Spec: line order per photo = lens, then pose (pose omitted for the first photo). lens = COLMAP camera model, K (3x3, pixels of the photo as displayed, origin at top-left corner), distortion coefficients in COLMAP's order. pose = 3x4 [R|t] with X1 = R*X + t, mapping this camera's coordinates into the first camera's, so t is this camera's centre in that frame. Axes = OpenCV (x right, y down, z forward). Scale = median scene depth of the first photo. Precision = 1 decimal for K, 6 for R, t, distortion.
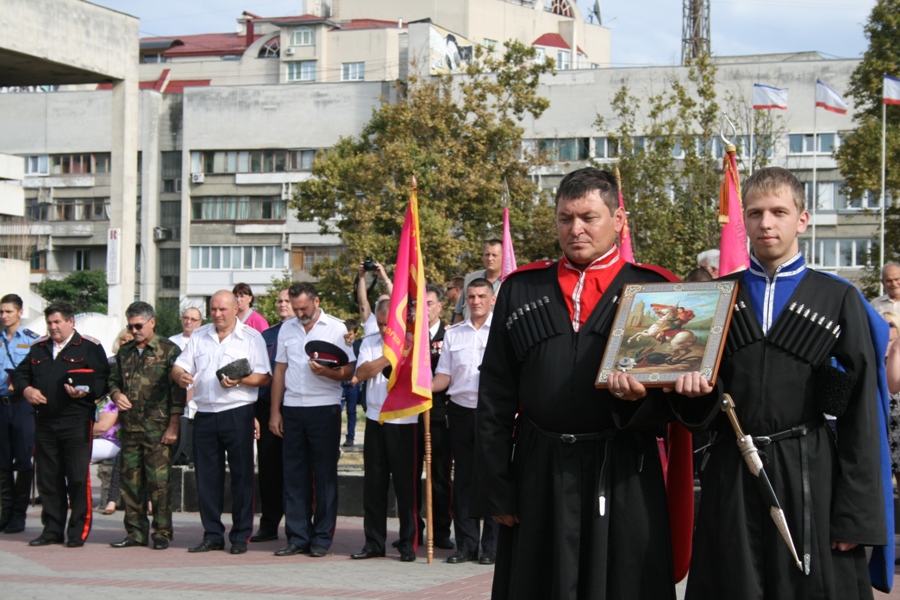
lens RADIAL K [[2162.7, 0, 450.9], [0, 2162.7, 299.0], [0, 0, 1]] dist [0.126834, 0.000000]
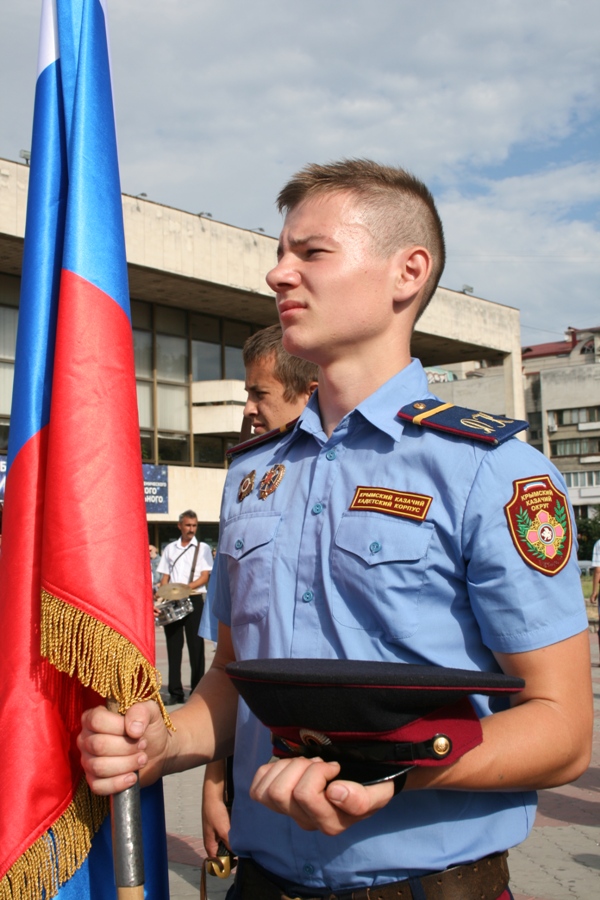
lens RADIAL K [[1248.8, 0, 299.7], [0, 1248.8, 449.3], [0, 0, 1]] dist [0.004721, 0.000000]
pose [[0.952812, -0.067544, -0.295950, -0.027998], [0.051688, 0.996793, -0.061085, 0.002947], [0.299127, 0.042905, 0.953248, 0.113956]]
